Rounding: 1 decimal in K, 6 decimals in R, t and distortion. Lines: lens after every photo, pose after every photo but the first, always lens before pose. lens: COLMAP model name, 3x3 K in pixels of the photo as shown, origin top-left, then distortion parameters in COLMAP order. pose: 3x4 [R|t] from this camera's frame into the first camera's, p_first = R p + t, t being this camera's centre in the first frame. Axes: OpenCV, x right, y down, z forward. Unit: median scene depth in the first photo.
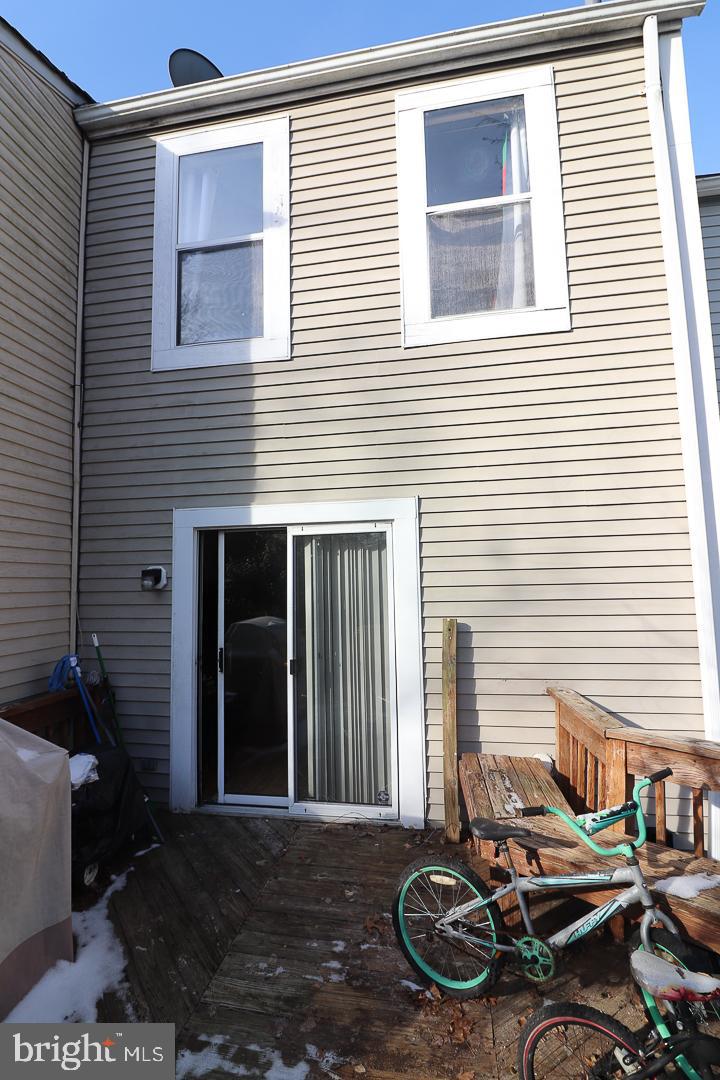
lens RADIAL K [[498.4, 0, 351.7], [0, 498.4, 541.6], [0, 0, 1]] dist [-0.004414, -0.010577]
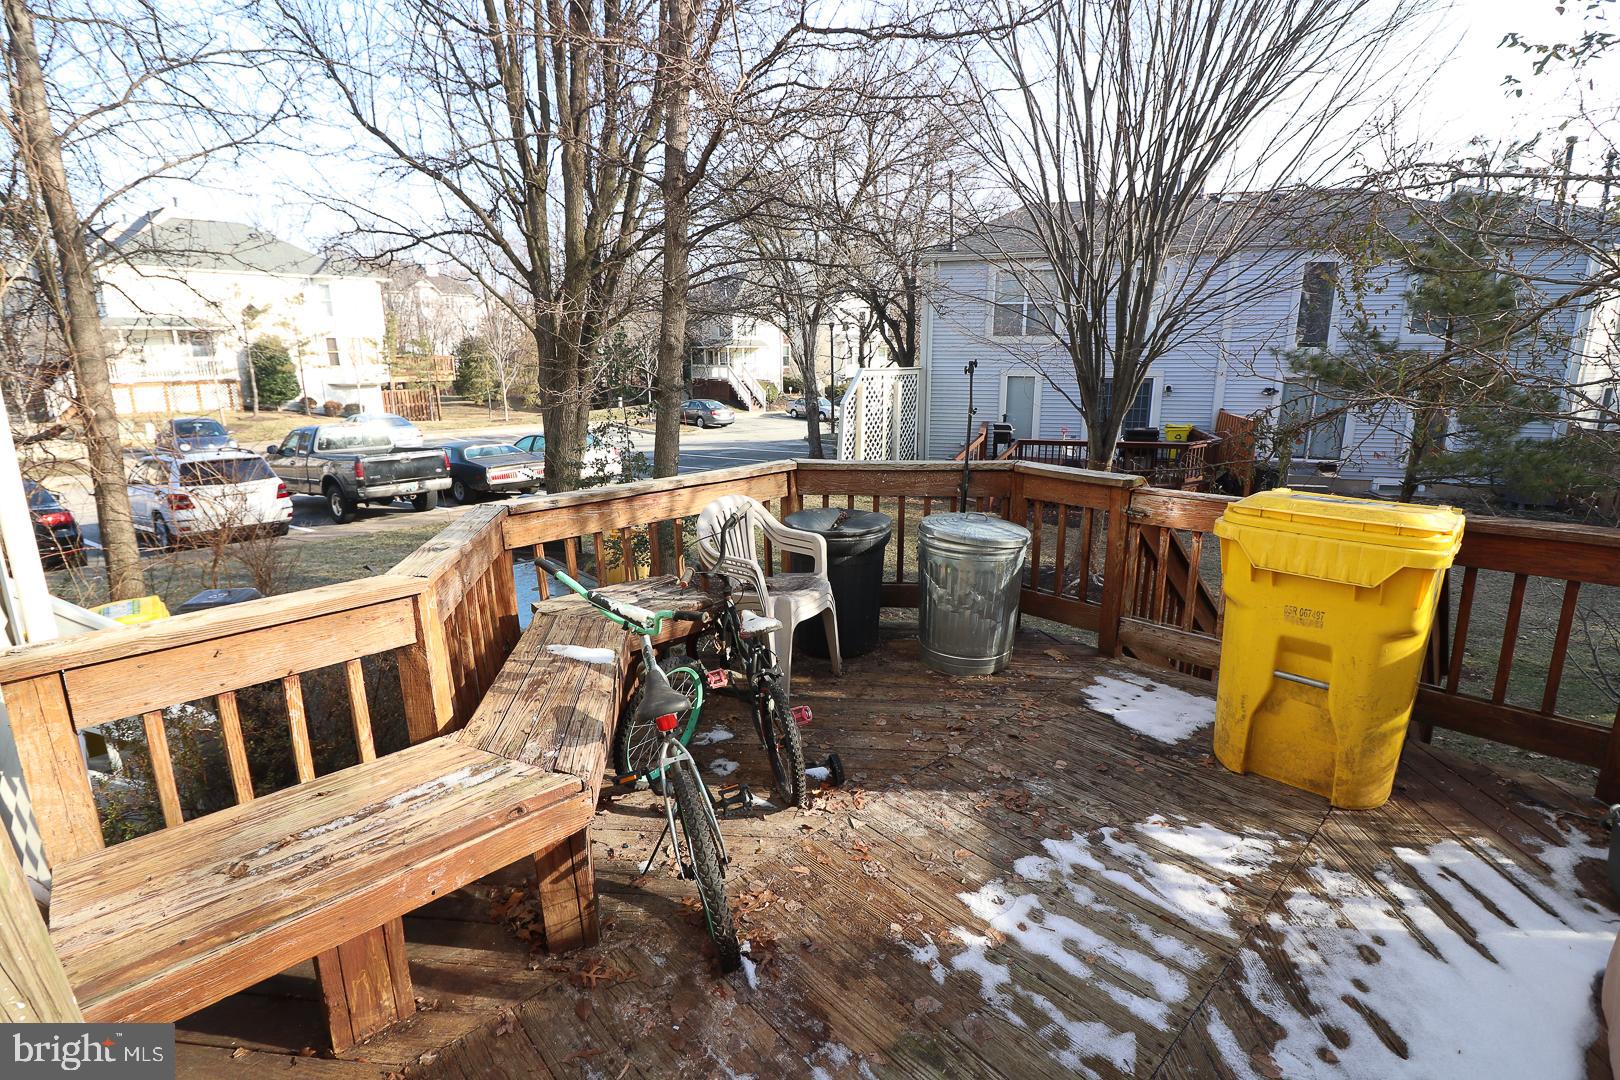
lens RADIAL K [[747.7, 0, 811.0], [0, 747.7, 520.2], [0, 0, 1]] dist [-0.004414, -0.010577]
pose [[-0.795241, -0.108493, 0.596508, -0.461028], [-0.027044, 0.989227, 0.143867, 0.208257], [-0.605691, 0.098277, -0.789608, 1.723102]]
